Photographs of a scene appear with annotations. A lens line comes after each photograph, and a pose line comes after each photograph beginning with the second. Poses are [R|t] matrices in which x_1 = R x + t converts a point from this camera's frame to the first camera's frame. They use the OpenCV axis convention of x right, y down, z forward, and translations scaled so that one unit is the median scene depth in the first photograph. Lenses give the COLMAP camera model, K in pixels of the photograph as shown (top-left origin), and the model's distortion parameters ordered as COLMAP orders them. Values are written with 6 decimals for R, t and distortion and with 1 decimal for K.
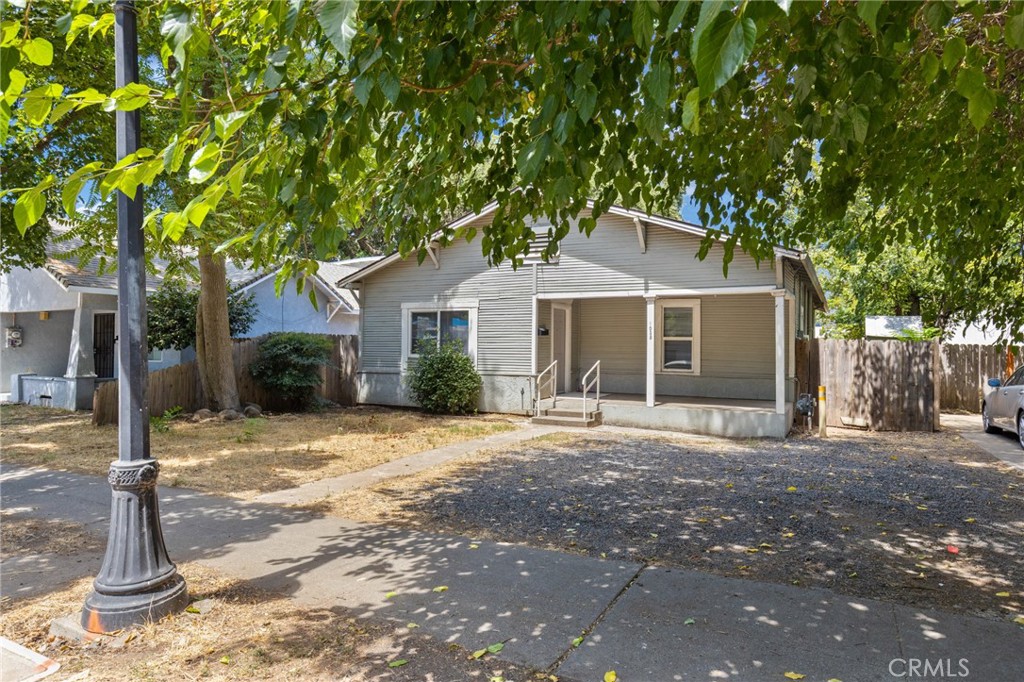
lens RADIAL K [[649.1, 0, 511.2], [0, 649.1, 343.0], [0, 0, 1]] dist [-0.052359, 0.005625]
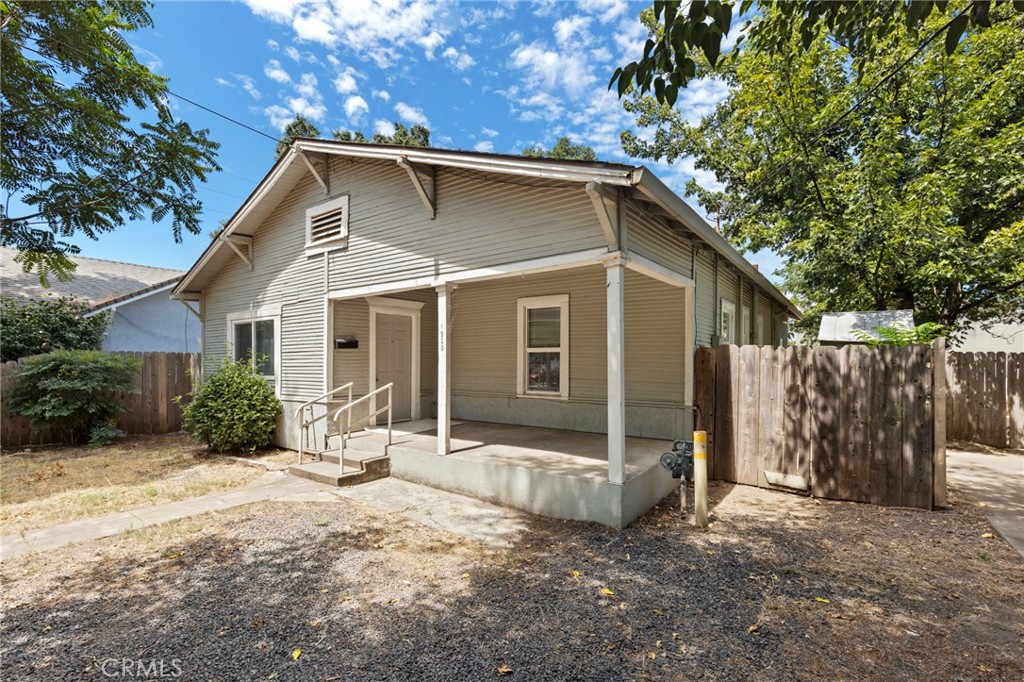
lens RADIAL K [[467.7, 0, 523.7], [0, 467.7, 375.0], [0, 0, 1]] dist [0.003022, -0.000637]
pose [[0.991736, -0.012039, -0.127729, 0.342462], [0.015657, 0.999503, 0.027361, 0.007615], [0.127336, -0.029135, 0.991432, 0.519151]]
